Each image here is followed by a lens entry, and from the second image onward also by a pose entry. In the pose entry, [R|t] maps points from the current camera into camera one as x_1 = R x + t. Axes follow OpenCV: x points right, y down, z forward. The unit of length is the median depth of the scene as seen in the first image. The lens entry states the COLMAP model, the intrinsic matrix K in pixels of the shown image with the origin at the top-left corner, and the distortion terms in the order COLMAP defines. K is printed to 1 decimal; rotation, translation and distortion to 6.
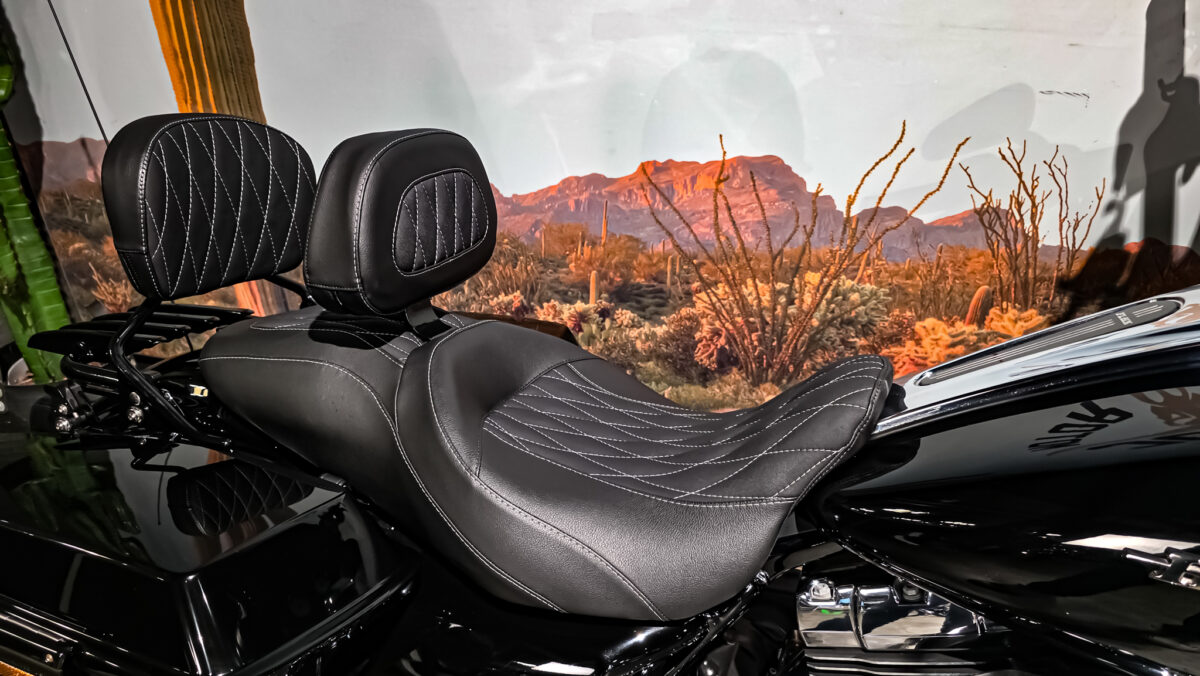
lens RADIAL K [[804.2, 0, 601.0], [0, 804.2, 350.7], [0, 0, 1]] dist [0.050076, -0.046846]
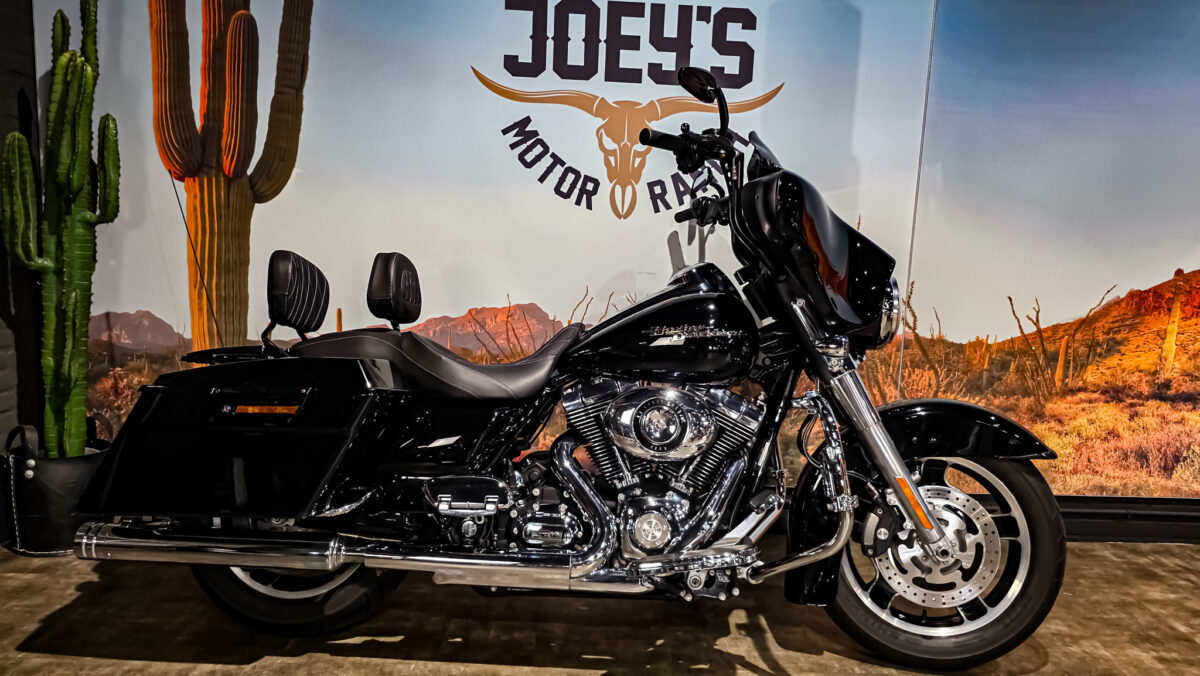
lens RADIAL K [[804.2, 0, 609.6], [0, 804.2, 341.5], [0, 0, 1]] dist [0.050076, -0.046846]
pose [[0.945498, 0.004976, 0.325590, -0.265016], [0.122943, 0.920424, -0.371087, 0.613694], [-0.301527, 0.390891, 0.869647, -0.808750]]
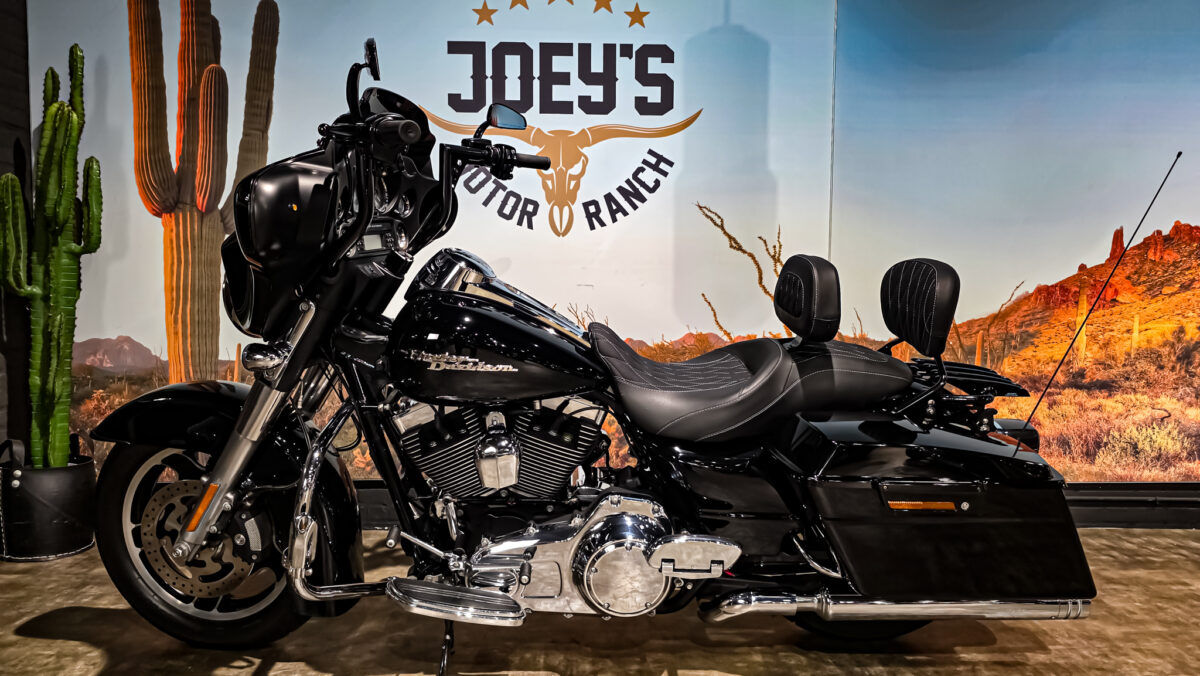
lens RADIAL K [[804.2, 0, 595.5], [0, 804.2, 341.6], [0, 0, 1]] dist [0.050076, -0.046846]
pose [[0.951452, -0.003484, 0.307778, -0.170600], [0.147007, 0.883661, -0.444447, 0.820724], [-0.270423, 0.468115, 0.841273, -0.918366]]
